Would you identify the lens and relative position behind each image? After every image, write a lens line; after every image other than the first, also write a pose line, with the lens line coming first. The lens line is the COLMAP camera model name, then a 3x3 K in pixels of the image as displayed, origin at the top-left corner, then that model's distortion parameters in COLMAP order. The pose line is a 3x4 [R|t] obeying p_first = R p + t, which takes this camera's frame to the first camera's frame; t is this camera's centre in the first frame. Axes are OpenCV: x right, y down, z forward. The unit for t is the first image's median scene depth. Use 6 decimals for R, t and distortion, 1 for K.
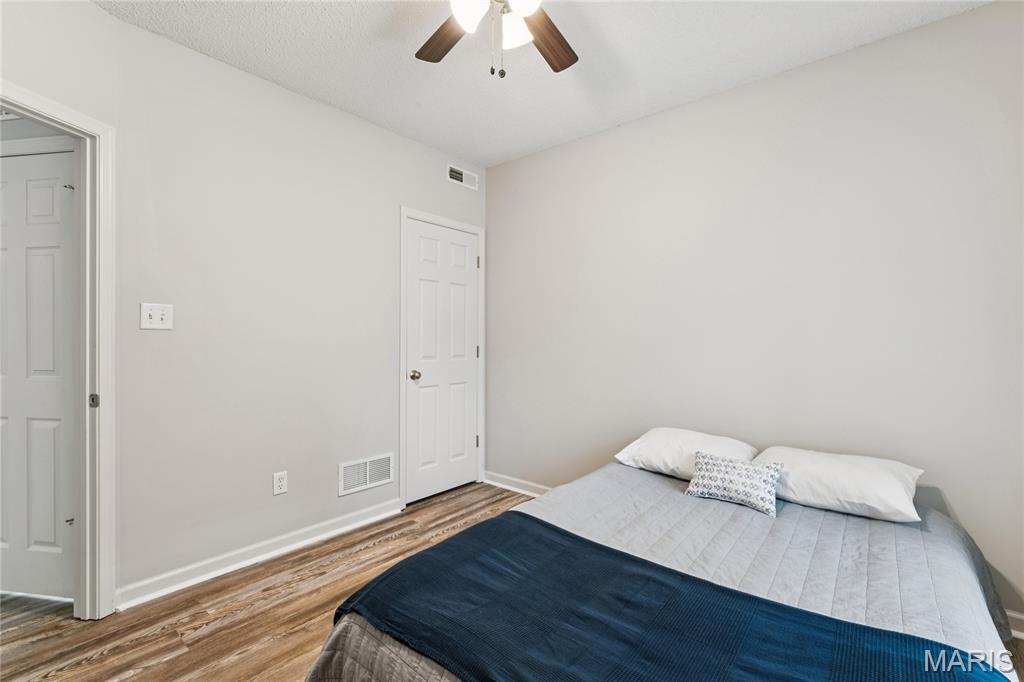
lens RADIAL K [[449.6, 0, 514.6], [0, 449.6, 339.9], [0, 0, 1]] dist [-0.000473, -0.000864]
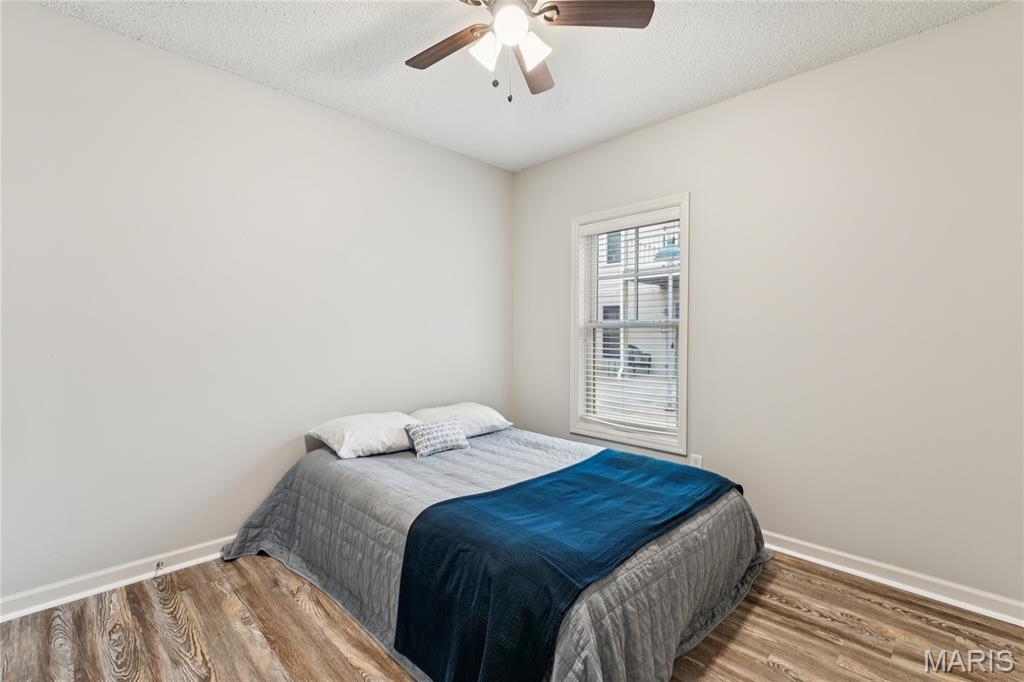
lens RADIAL K [[462.3, 0, 512.0], [0, 462.3, 341.0], [0, 0, 1]] dist [0.004357, 0.000743]
pose [[0.097338, -0.023836, 0.994966, -0.955427], [0.008382, 0.999697, 0.023129, -0.005290], [-0.995216, 0.006089, 0.097508, 0.700923]]
